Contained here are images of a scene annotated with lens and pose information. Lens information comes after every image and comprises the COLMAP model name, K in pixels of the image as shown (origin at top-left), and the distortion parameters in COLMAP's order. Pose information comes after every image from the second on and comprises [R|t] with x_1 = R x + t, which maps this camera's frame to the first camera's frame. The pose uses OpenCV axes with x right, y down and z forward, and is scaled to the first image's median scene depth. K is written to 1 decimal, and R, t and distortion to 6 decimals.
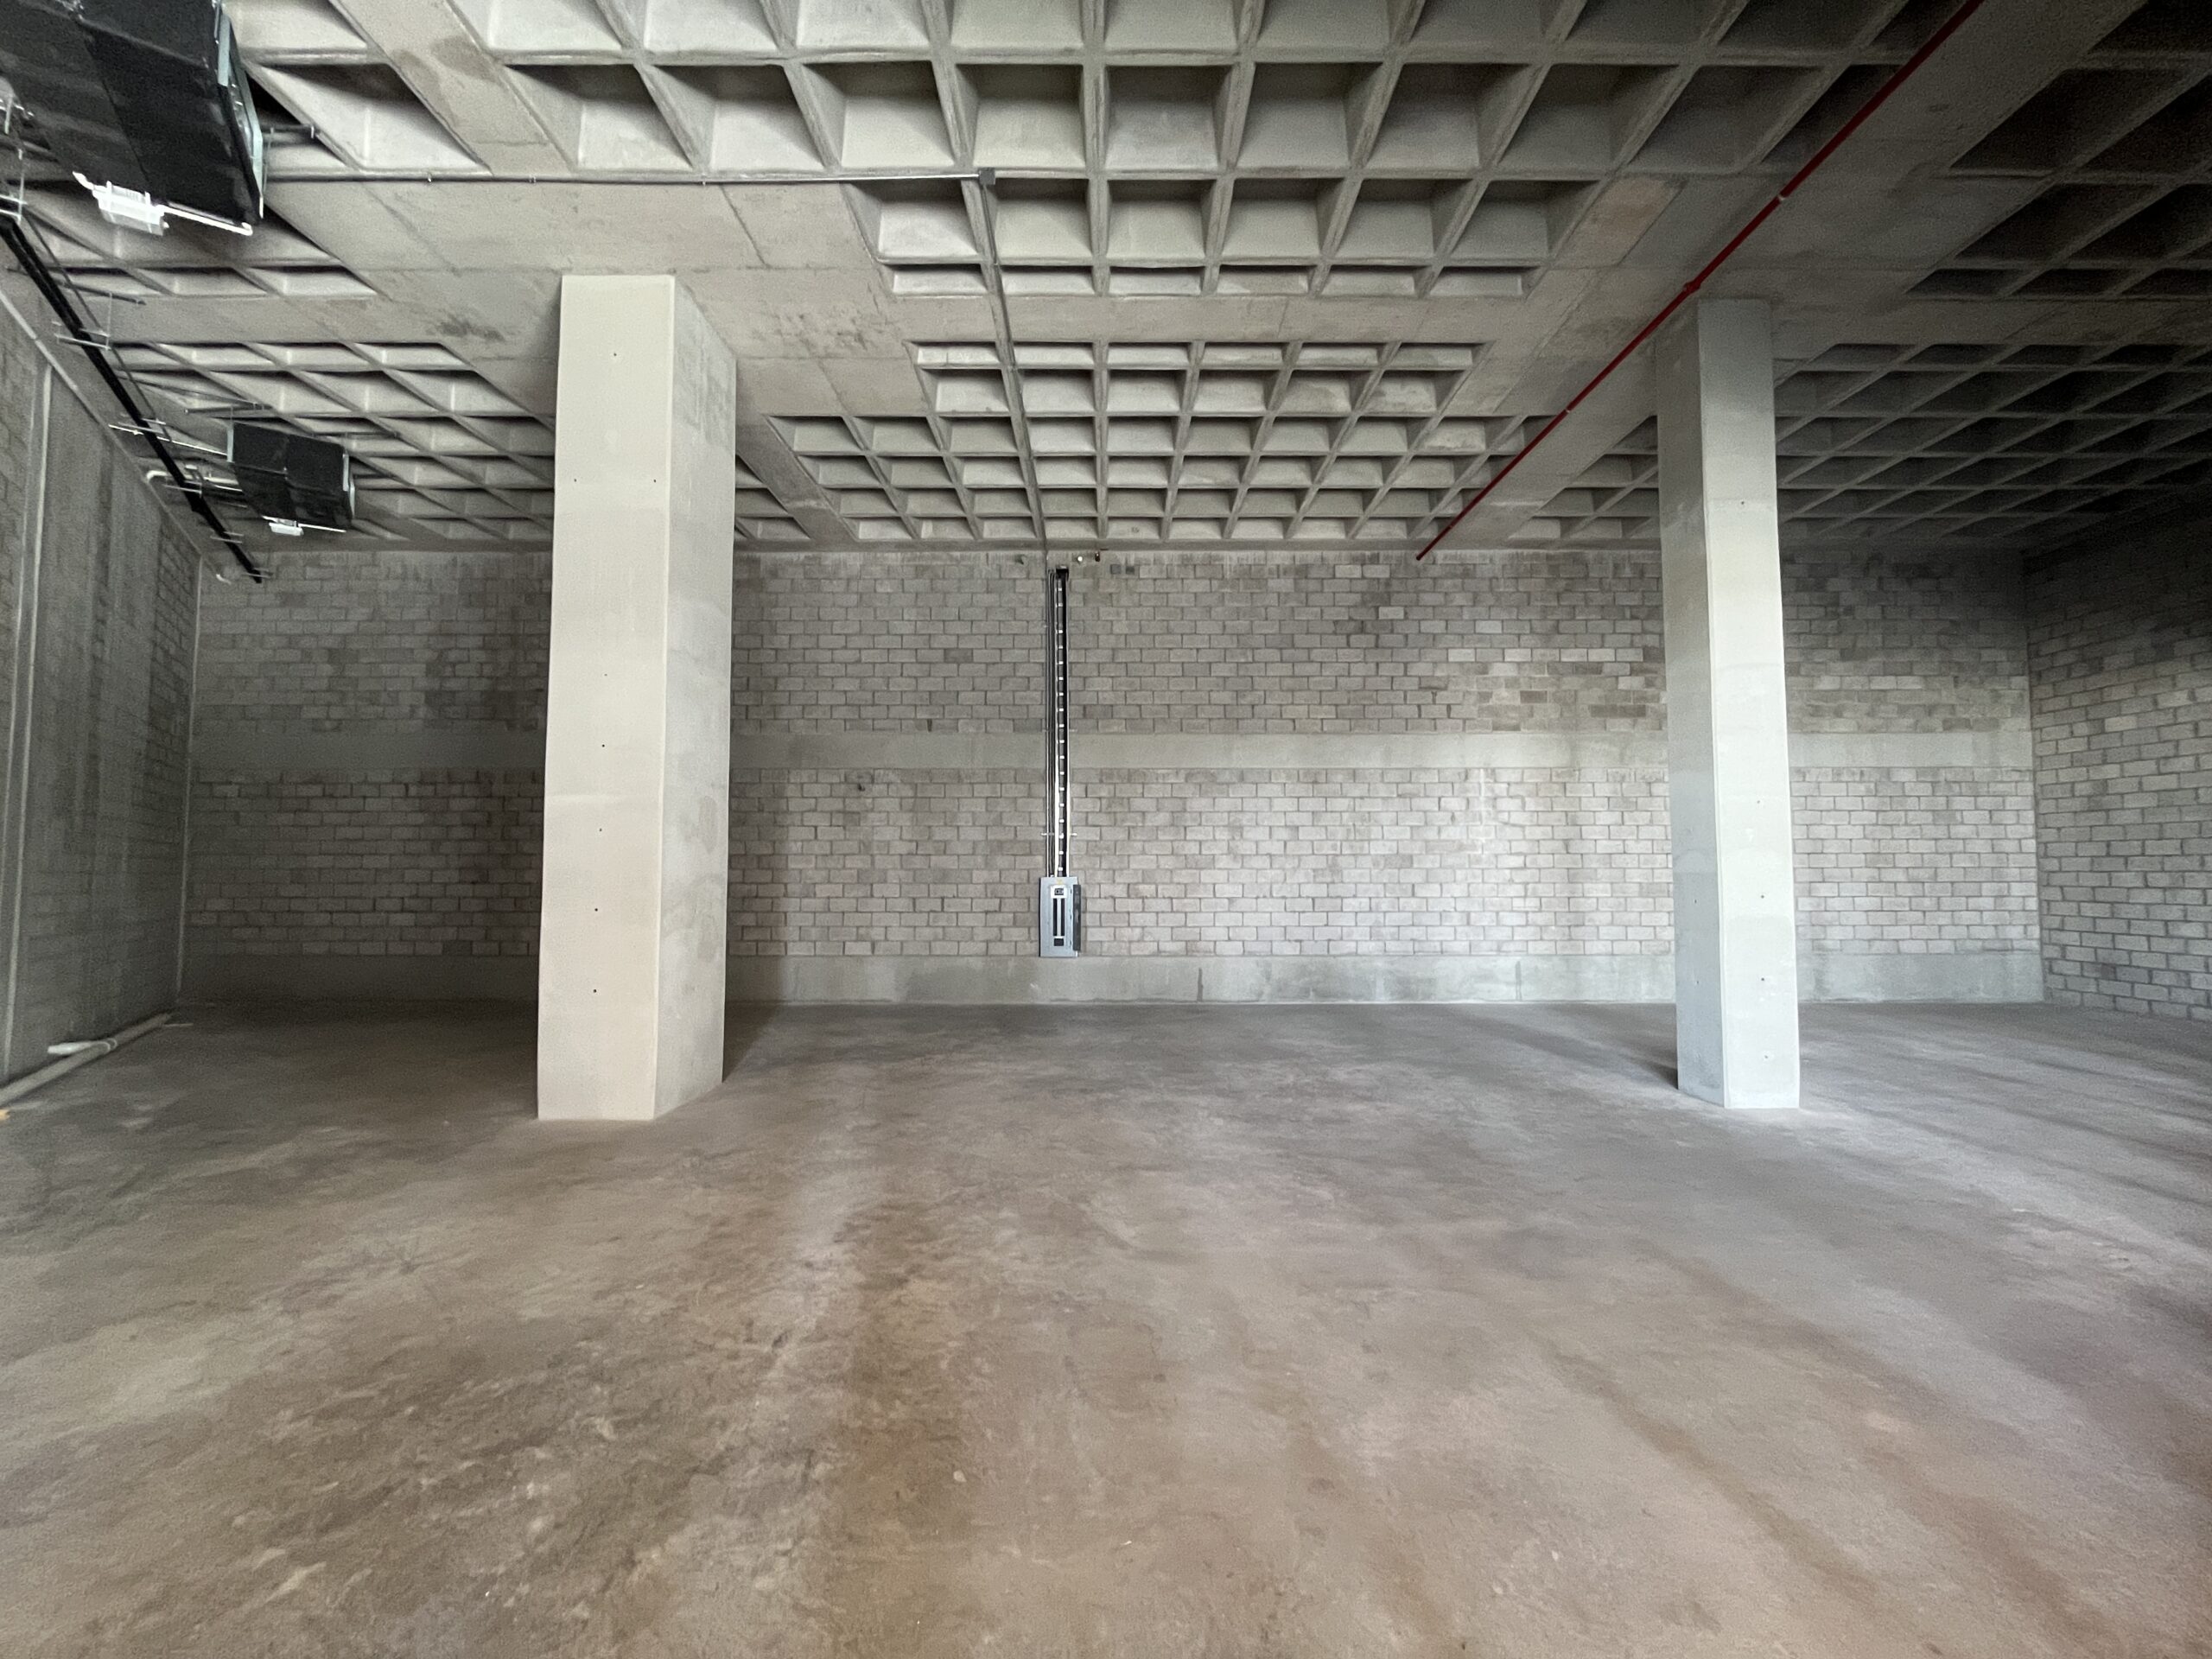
lens RADIAL K [[891.5, 0, 1113.1], [0, 891.5, 829.8], [0, 0, 1]] dist [-0.001766, -0.000182]
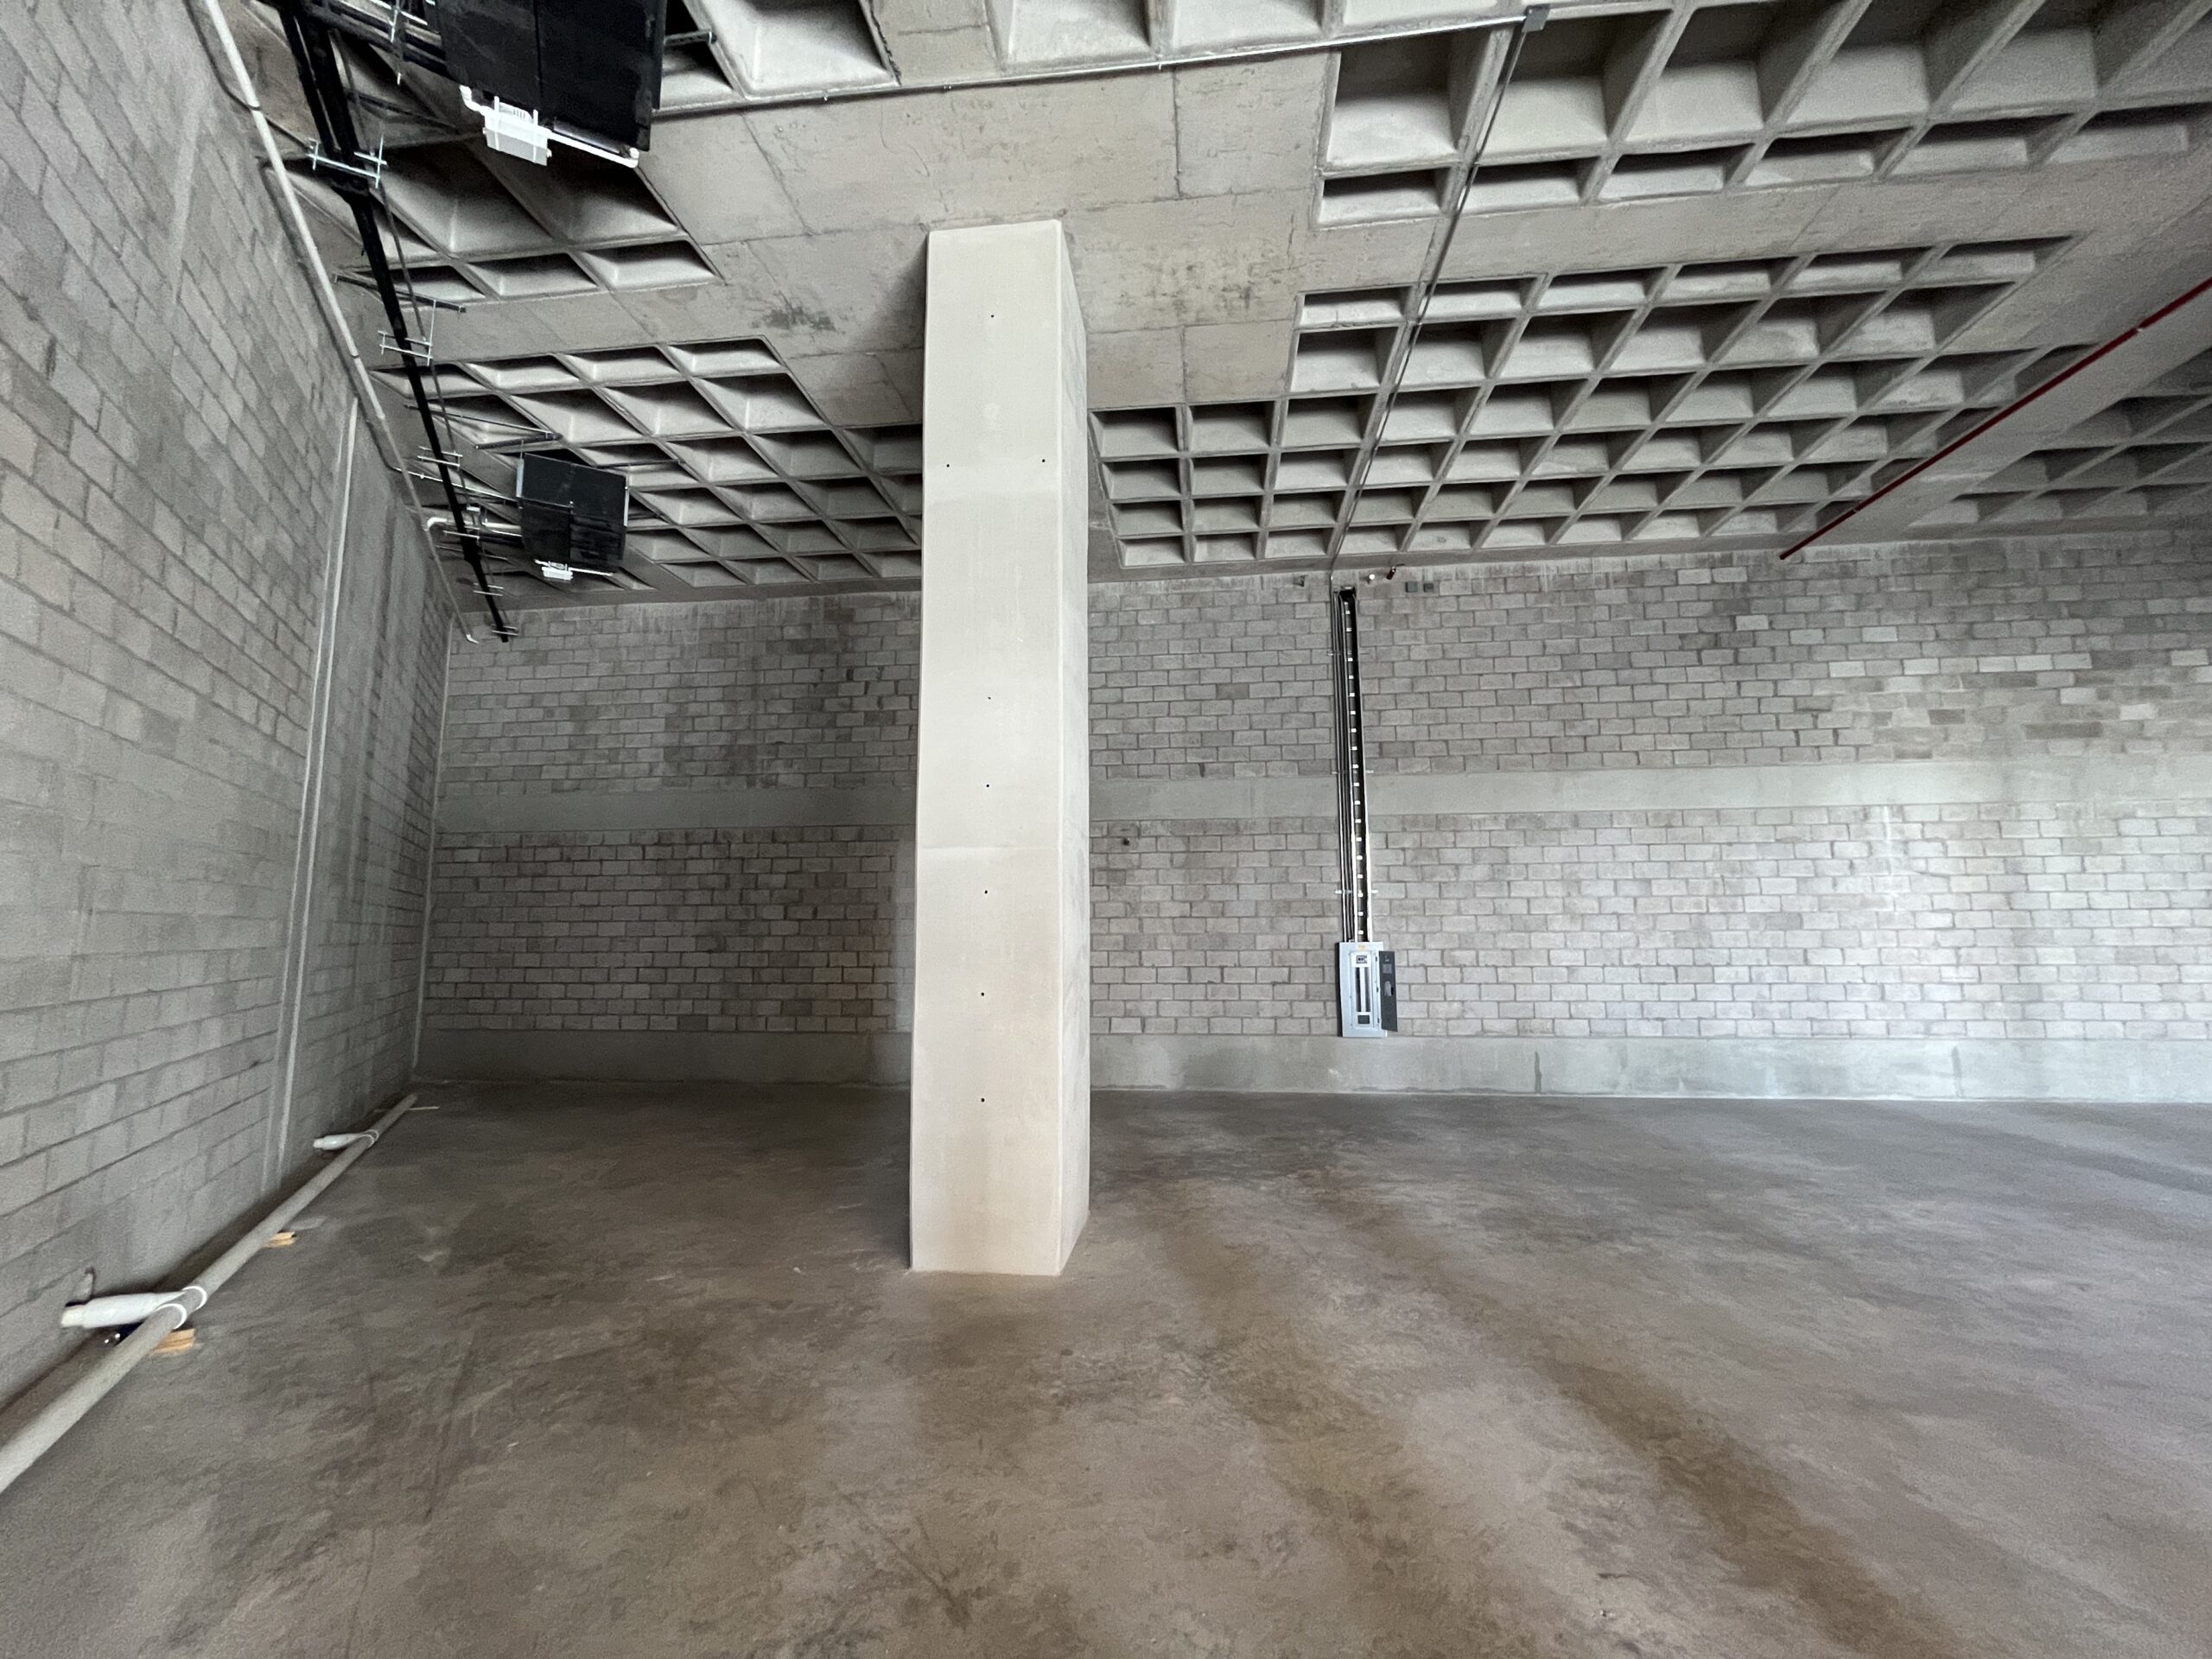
lens RADIAL K [[892.1, 0, 1116.0], [0, 892.1, 829.5], [0, 0, 1]] dist [-0.000105, -0.000657]
pose [[0.994088, -0.017882, -0.107099, -0.198106], [0.010775, 0.997723, -0.066572, -0.000454], [0.108045, 0.065025, 0.992017, 0.119521]]
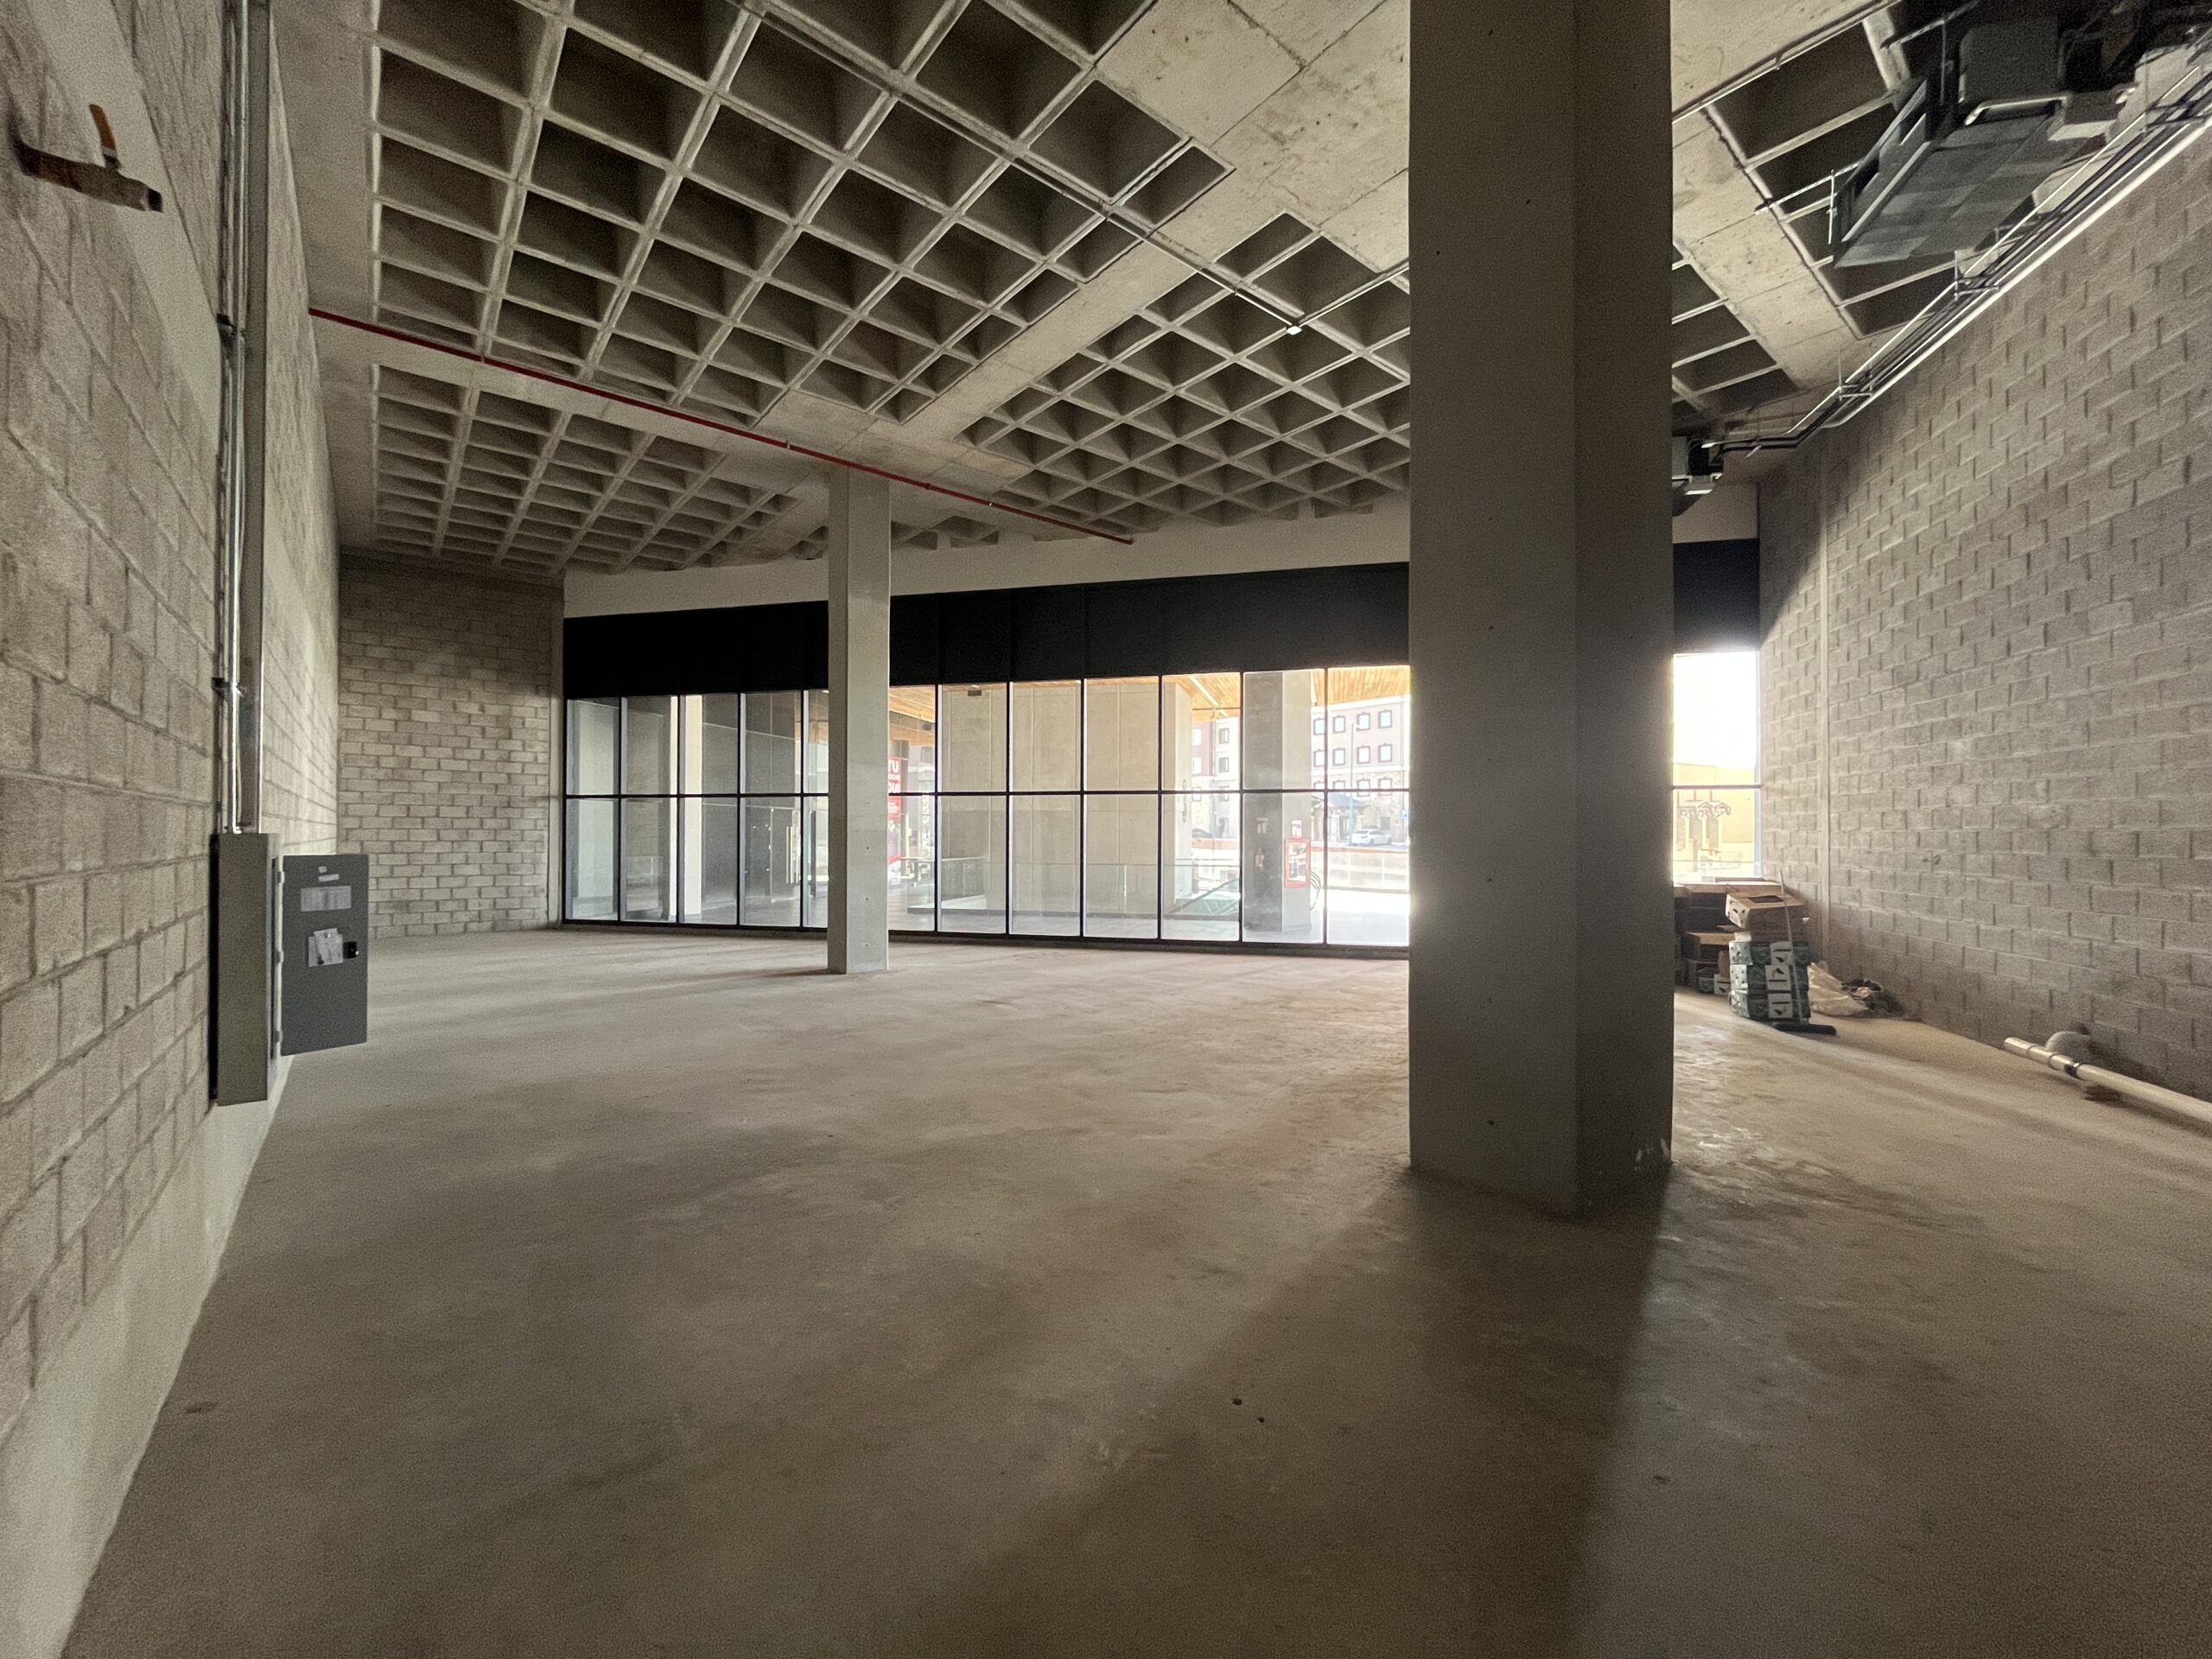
lens RADIAL K [[900.5, 0, 1106.0], [0, 900.5, 829.5], [0, 0, 1]] dist [-0.009083, 0.000044]
pose [[-0.629686, 0.002952, 0.776844, -0.482385], [-0.041000, 0.998473, -0.037028, 0.050482], [-0.775767, -0.055167, -0.628603, 0.957439]]
